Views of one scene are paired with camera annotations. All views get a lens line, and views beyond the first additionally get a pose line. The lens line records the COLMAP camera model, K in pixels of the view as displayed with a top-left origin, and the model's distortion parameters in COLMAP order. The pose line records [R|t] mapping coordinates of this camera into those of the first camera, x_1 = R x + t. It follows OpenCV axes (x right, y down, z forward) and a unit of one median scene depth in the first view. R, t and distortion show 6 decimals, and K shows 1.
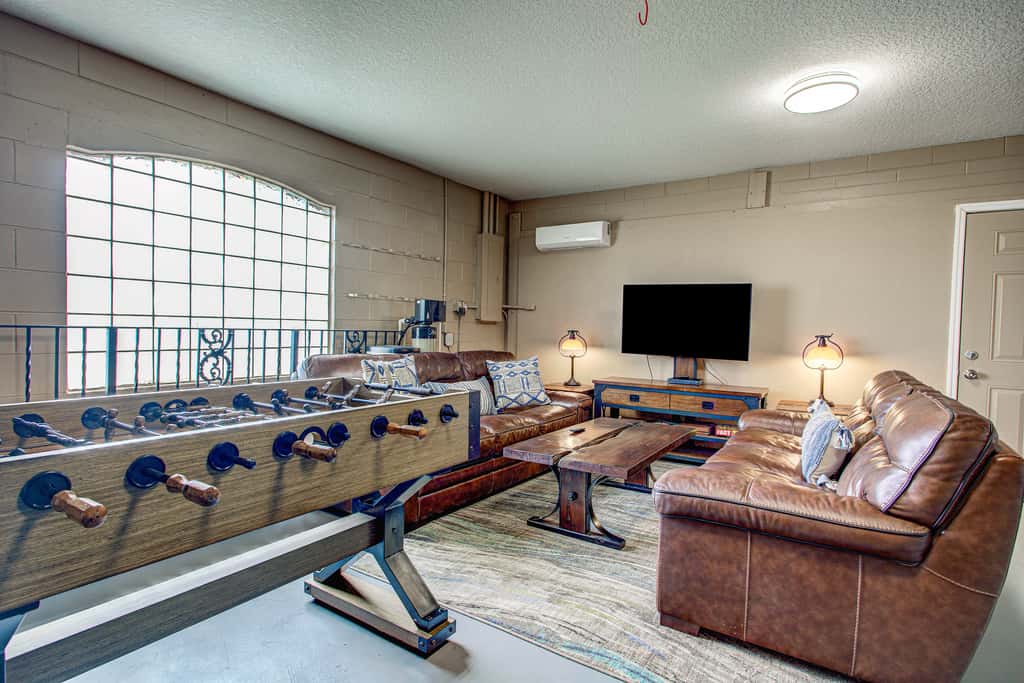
lens RADIAL K [[542.8, 0, 512.0], [0, 542.8, 341.5], [0, 0, 1]] dist [-0.013862, 0.000182]
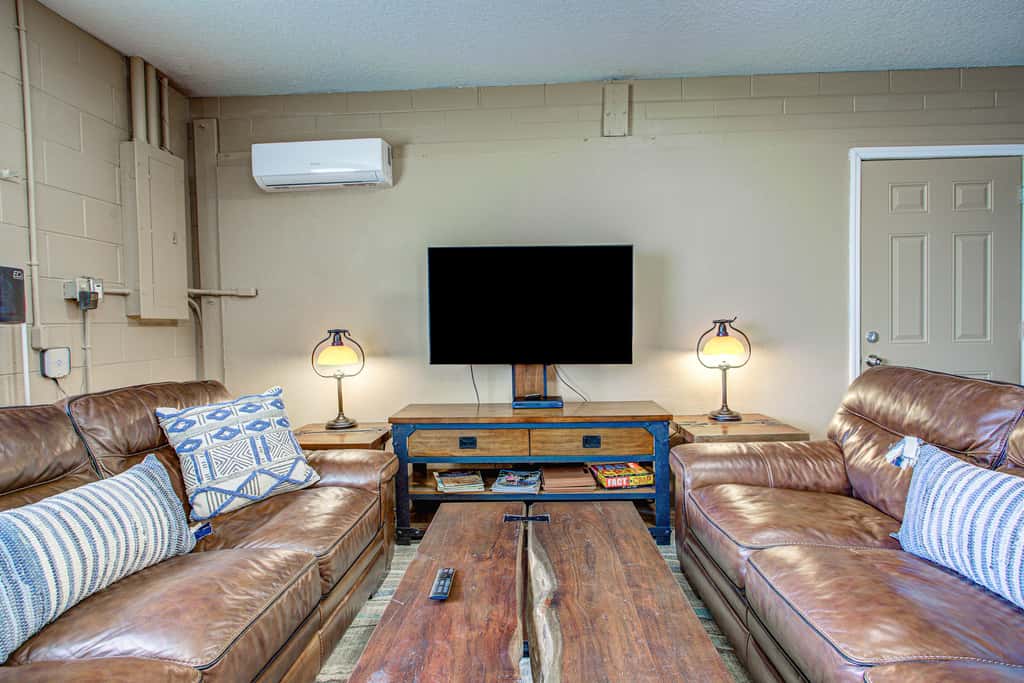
lens RADIAL K [[542.8, 0, 512.0], [0, 542.8, 341.5], [0, 0, 1]] dist [-0.013862, 0.000182]
pose [[0.862427, -0.056386, 0.503031, -0.015954], [0.054254, 0.998348, 0.018891, -0.010373], [-0.503266, 0.010999, 0.864062, 0.471394]]
